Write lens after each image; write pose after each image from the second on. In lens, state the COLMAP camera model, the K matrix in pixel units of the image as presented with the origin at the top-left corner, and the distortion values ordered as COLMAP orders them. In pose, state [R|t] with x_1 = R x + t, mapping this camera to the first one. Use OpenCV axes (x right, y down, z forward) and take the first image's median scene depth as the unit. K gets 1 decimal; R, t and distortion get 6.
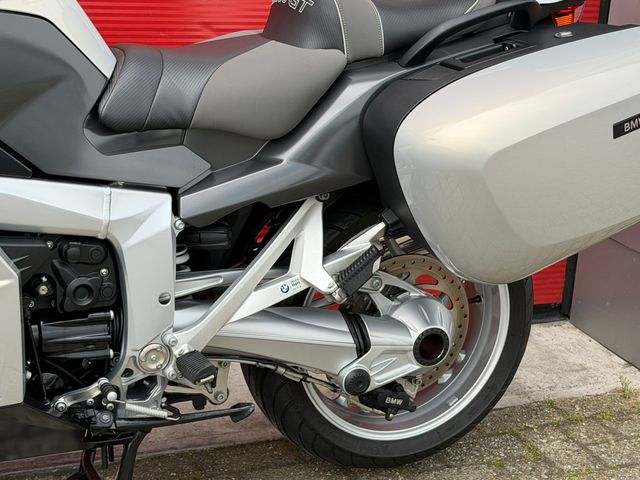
lens RADIAL K [[1305.3, 0, 335.7], [0, 1305.3, 236.2], [0, 0, 1]] dist [0.148846, 0.000000]
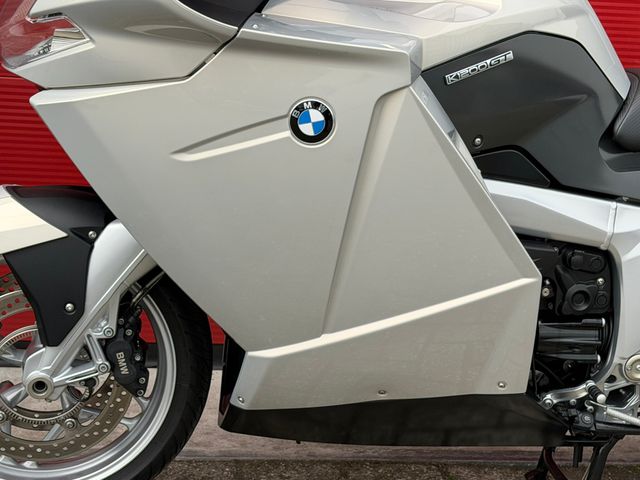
lens RADIAL K [[1305.3, 0, 324.5], [0, 1305.3, 241.4], [0, 0, 1]] dist [0.148846, 0.000000]
pose [[0.964306, 0.085575, -0.250581, -0.126261], [-0.090443, 0.995870, -0.007951, 0.023578], [0.248866, 0.030331, 0.968063, -0.084473]]
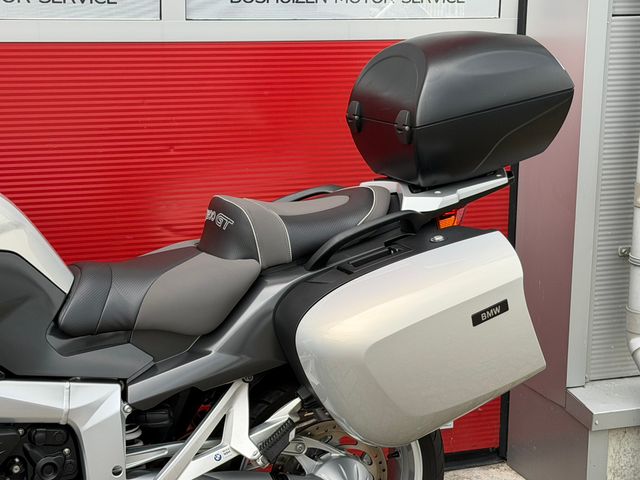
lens RADIAL K [[1305.3, 0, 320.5], [0, 1305.3, 251.1], [0, 0, 1]] dist [0.148846, 0.000000]
pose [[0.998194, -0.043880, -0.041018, 0.116212], [0.040348, 0.995709, -0.083280, -0.045802], [0.044496, 0.081474, 0.995682, -0.223743]]
